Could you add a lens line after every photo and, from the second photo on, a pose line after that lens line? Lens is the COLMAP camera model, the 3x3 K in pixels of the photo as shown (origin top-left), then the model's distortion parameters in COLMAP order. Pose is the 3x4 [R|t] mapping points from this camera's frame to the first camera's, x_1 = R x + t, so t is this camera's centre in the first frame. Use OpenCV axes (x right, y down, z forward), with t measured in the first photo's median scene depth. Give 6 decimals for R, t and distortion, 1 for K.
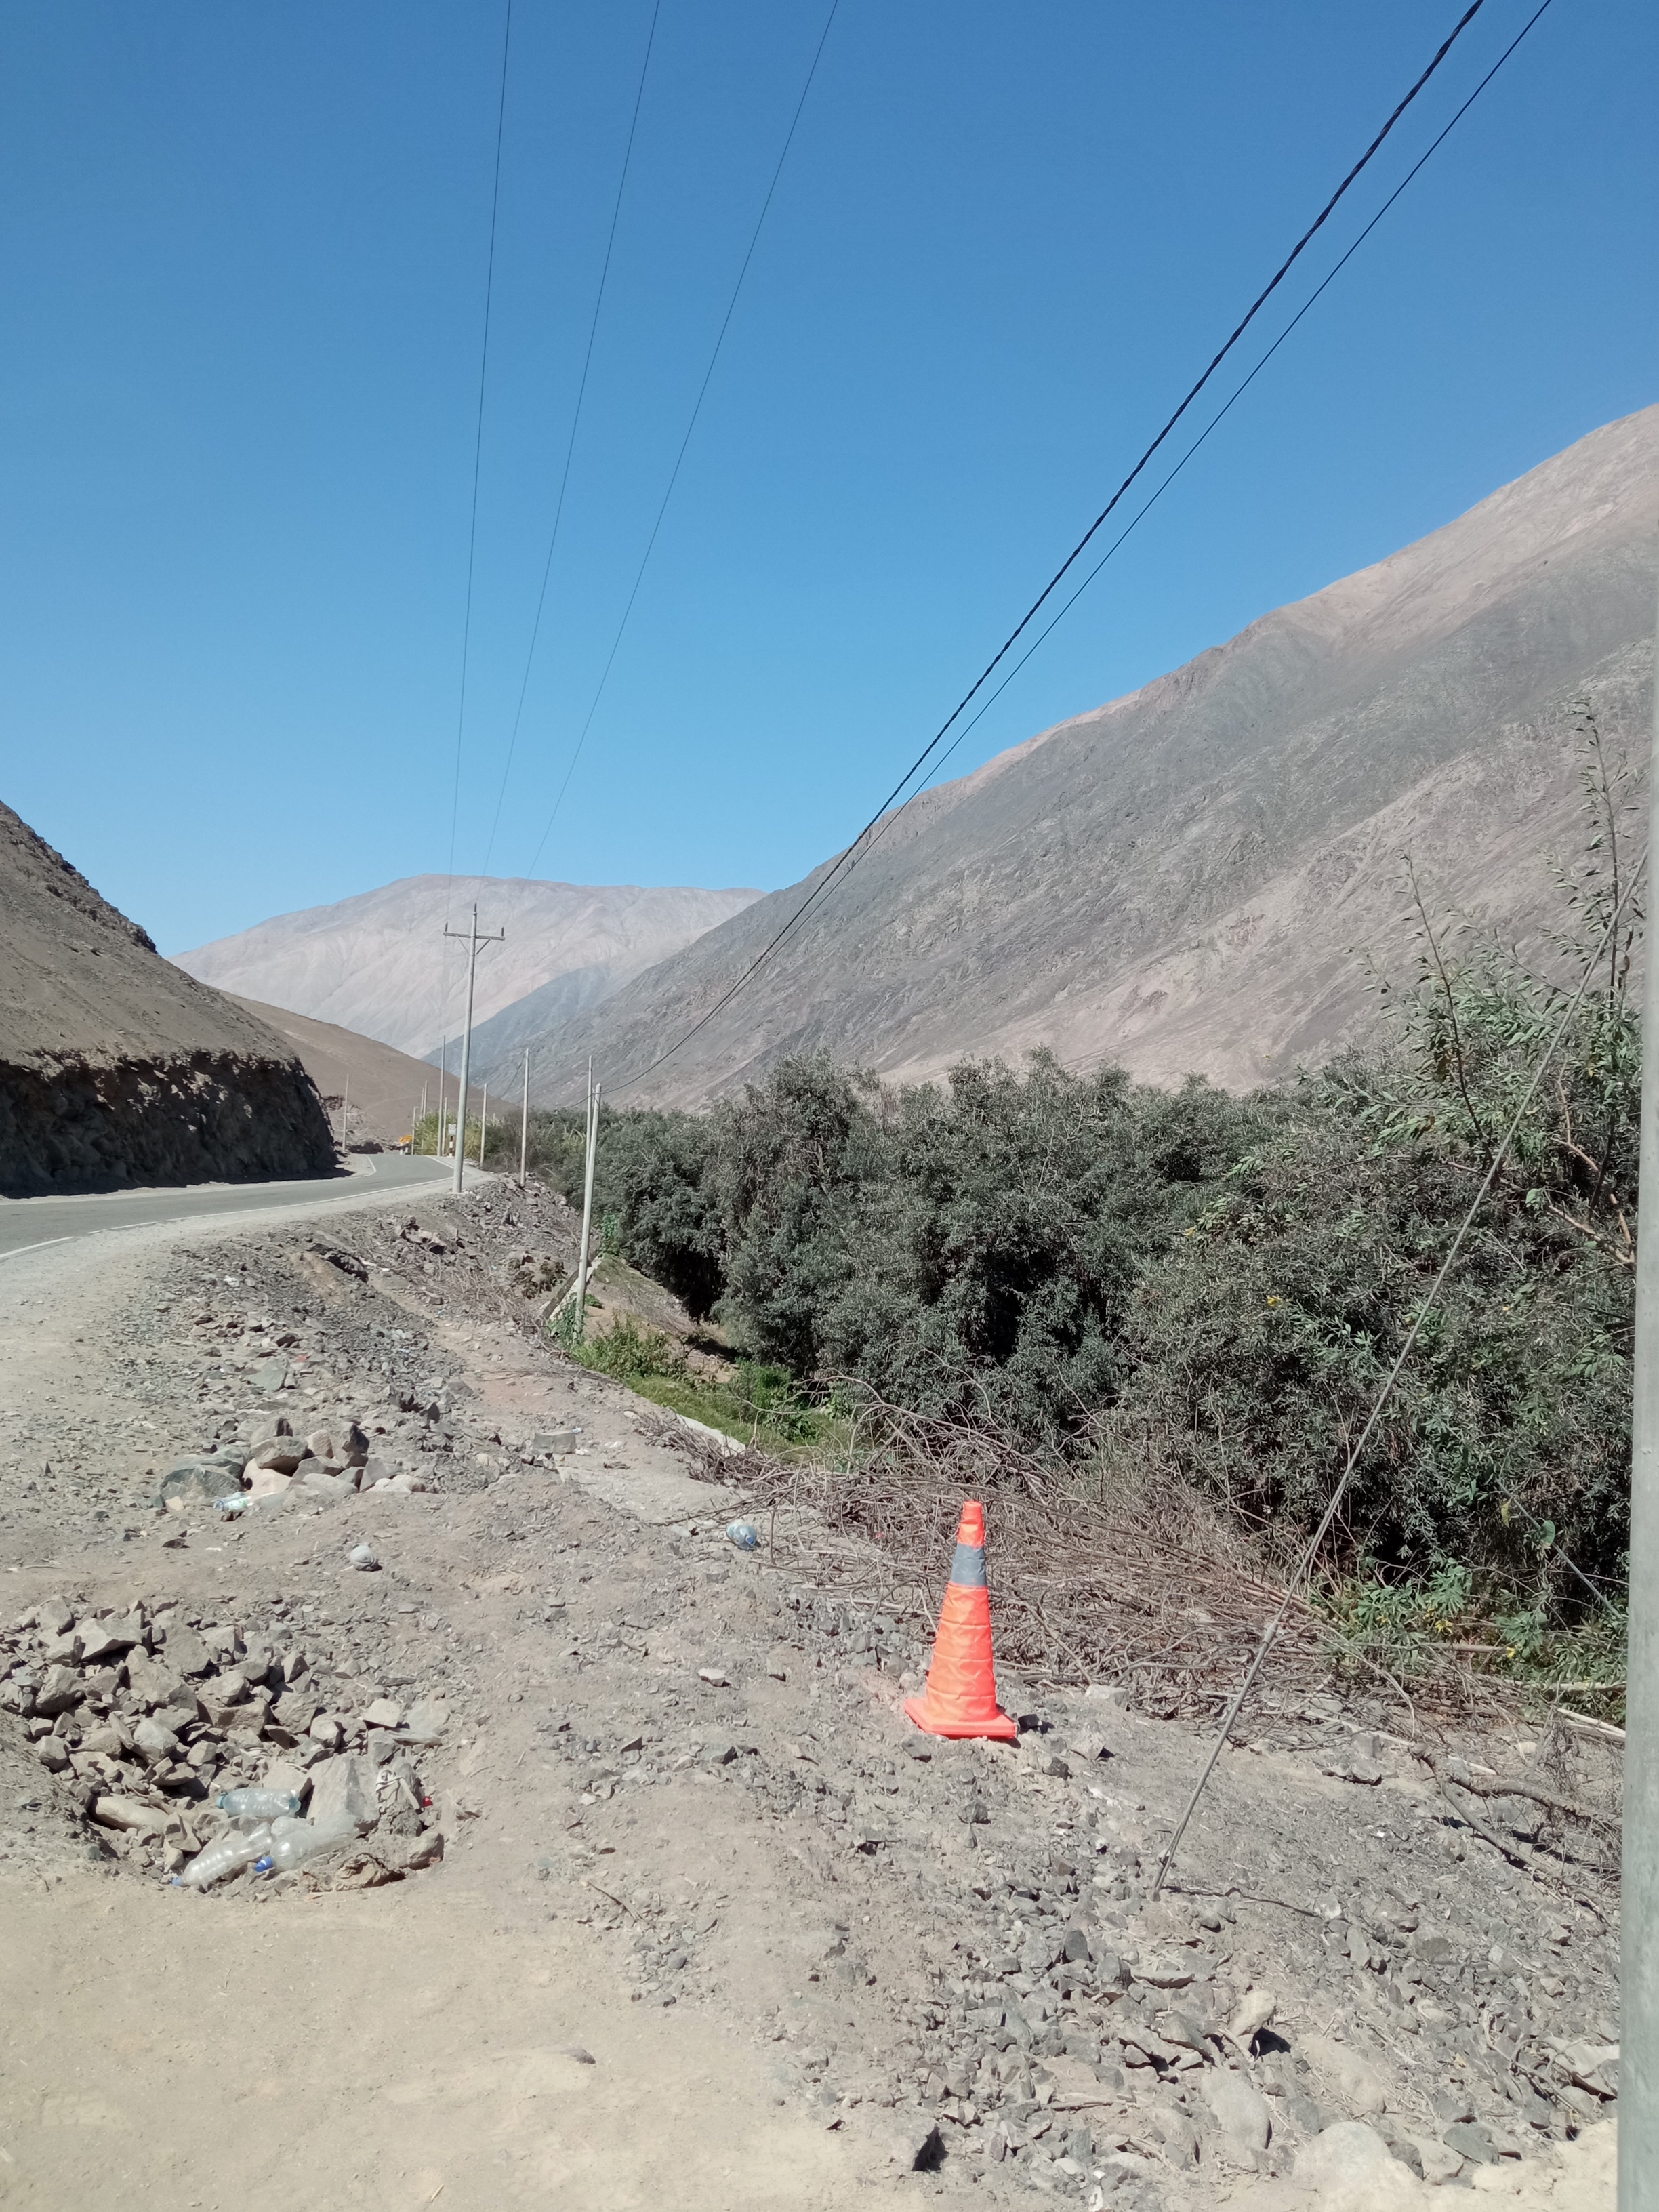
lens RADIAL K [[1792.6, 0, 841.3], [0, 1792.6, 1094.0], [0, 0, 1]] dist [0.138916, -0.281115]
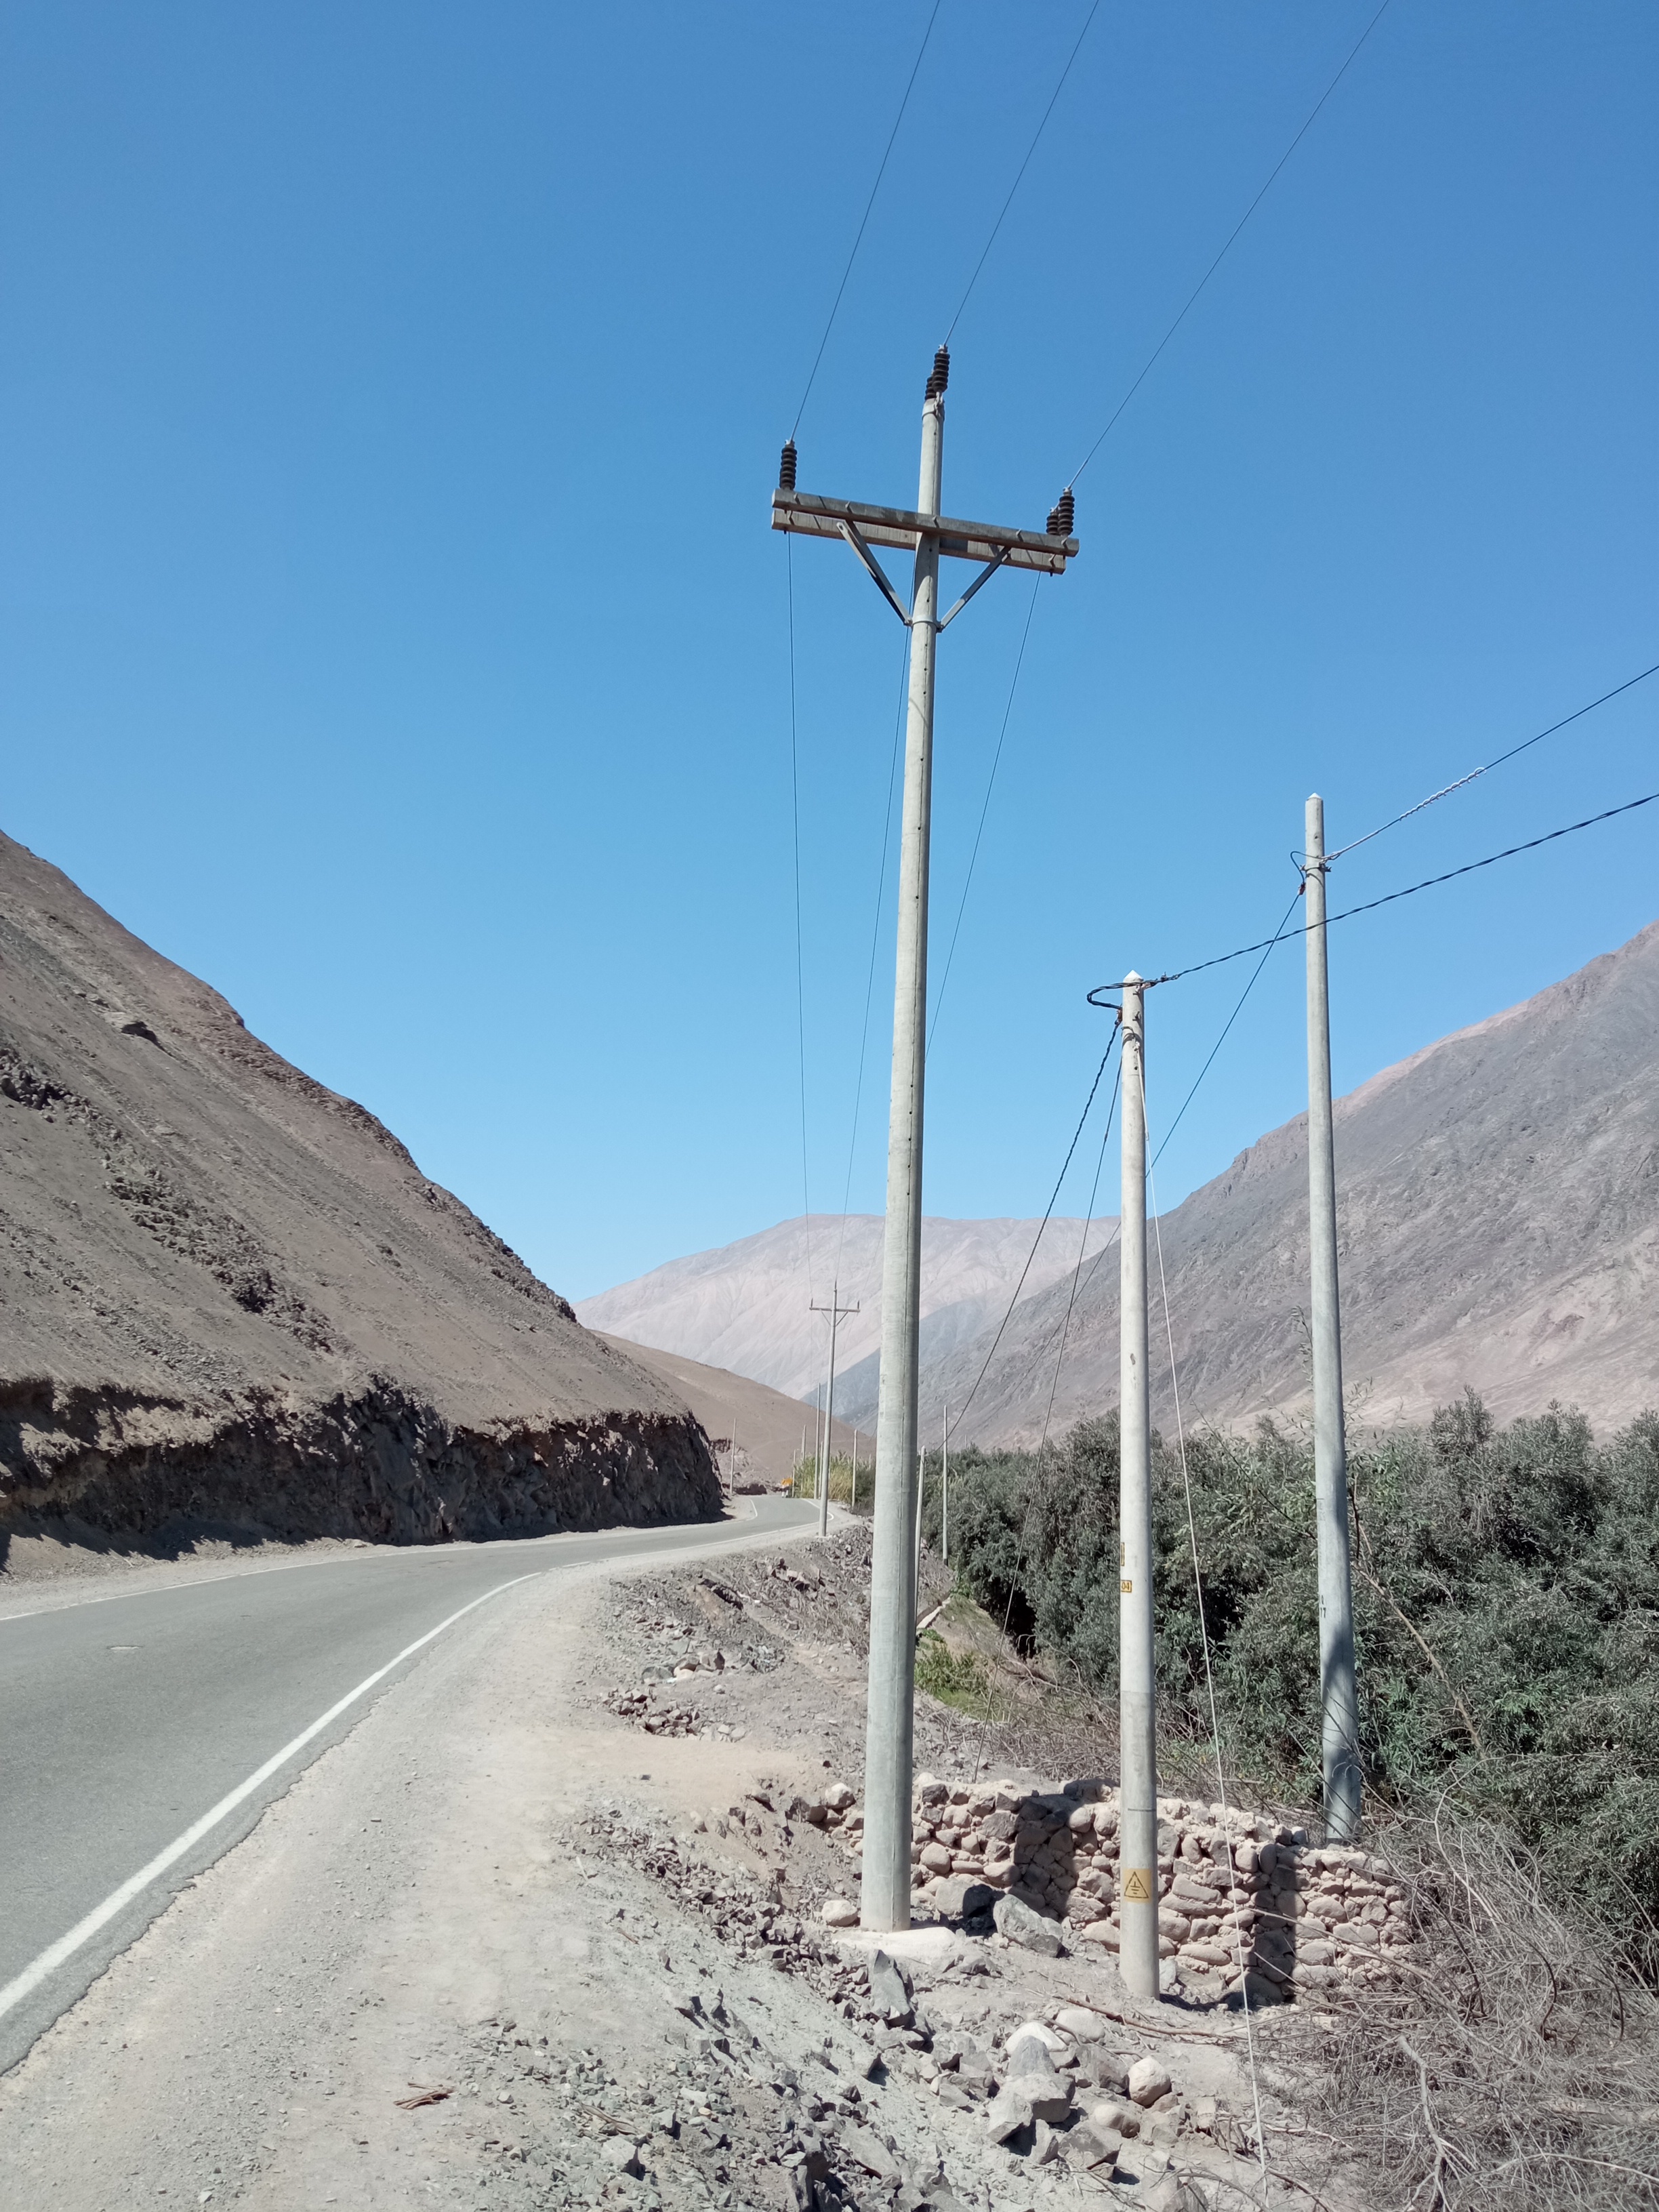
lens RADIAL K [[1792.6, 0, 841.3], [0, 1792.6, 1094.0], [0, 0, 1]] dist [0.138916, -0.281115]
pose [[0.978142, -0.049417, -0.201983, 0.031116], [0.011645, 0.982844, -0.184070, -0.007186], [0.207614, 0.177695, 0.961936, -0.106150]]
